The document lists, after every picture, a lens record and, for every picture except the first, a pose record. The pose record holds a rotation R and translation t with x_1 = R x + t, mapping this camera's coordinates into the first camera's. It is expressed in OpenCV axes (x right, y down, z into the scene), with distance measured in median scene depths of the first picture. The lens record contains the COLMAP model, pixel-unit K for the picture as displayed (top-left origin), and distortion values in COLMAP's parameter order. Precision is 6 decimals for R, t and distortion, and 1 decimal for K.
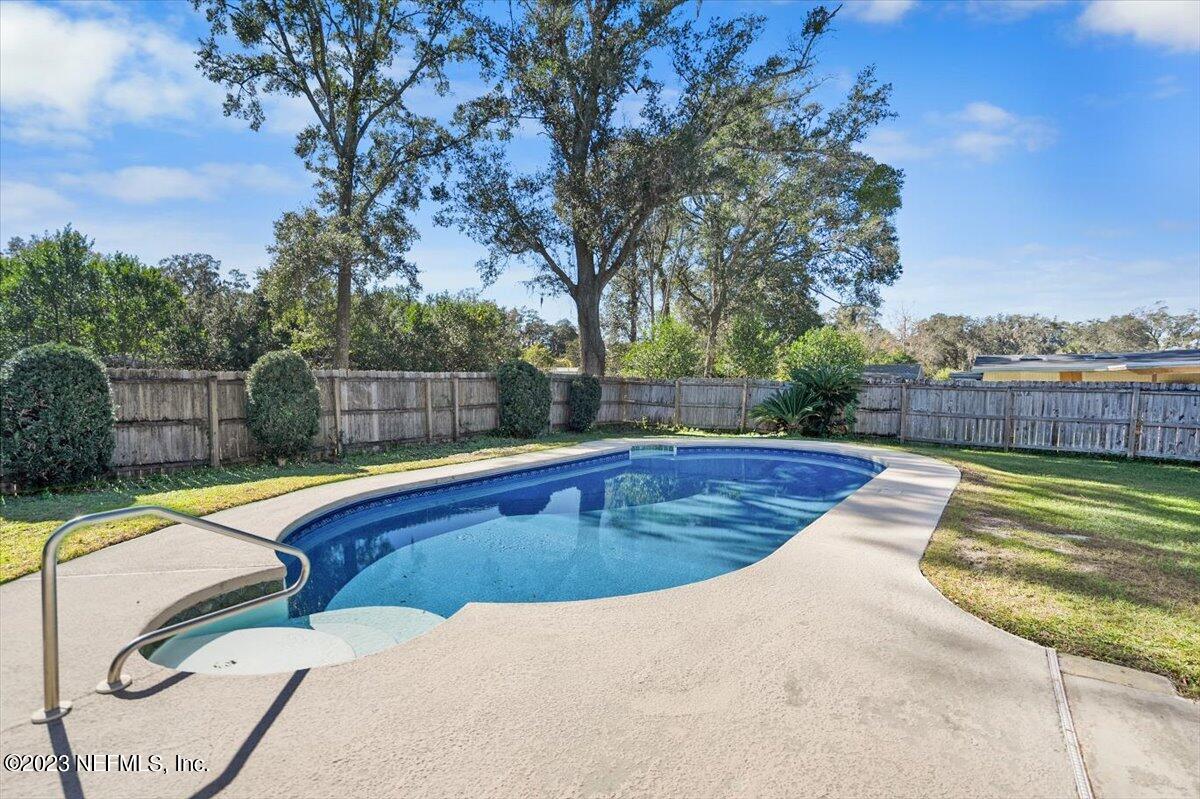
lens RADIAL K [[560.1, 0, 589.9], [0, 560.1, 398.0], [0, 0, 1]] dist [-0.064921, 0.035917]
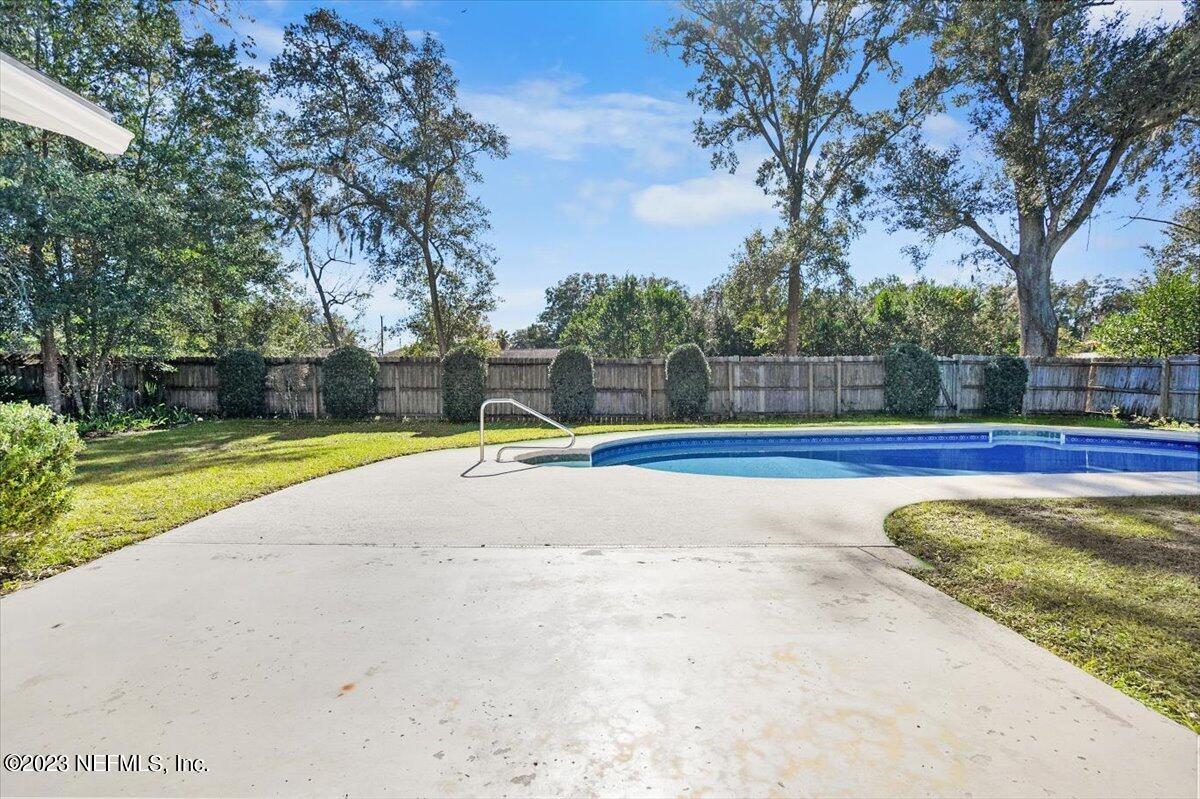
lens RADIAL K [[560.1, 0, 589.9], [0, 560.1, 398.0], [0, 0, 1]] dist [-0.064921, 0.035917]
pose [[0.609971, 0.022998, -0.792090, 0.251709], [-0.016318, 0.999731, 0.016461, 0.020648], [0.792256, 0.002884, 0.610182, -0.060157]]
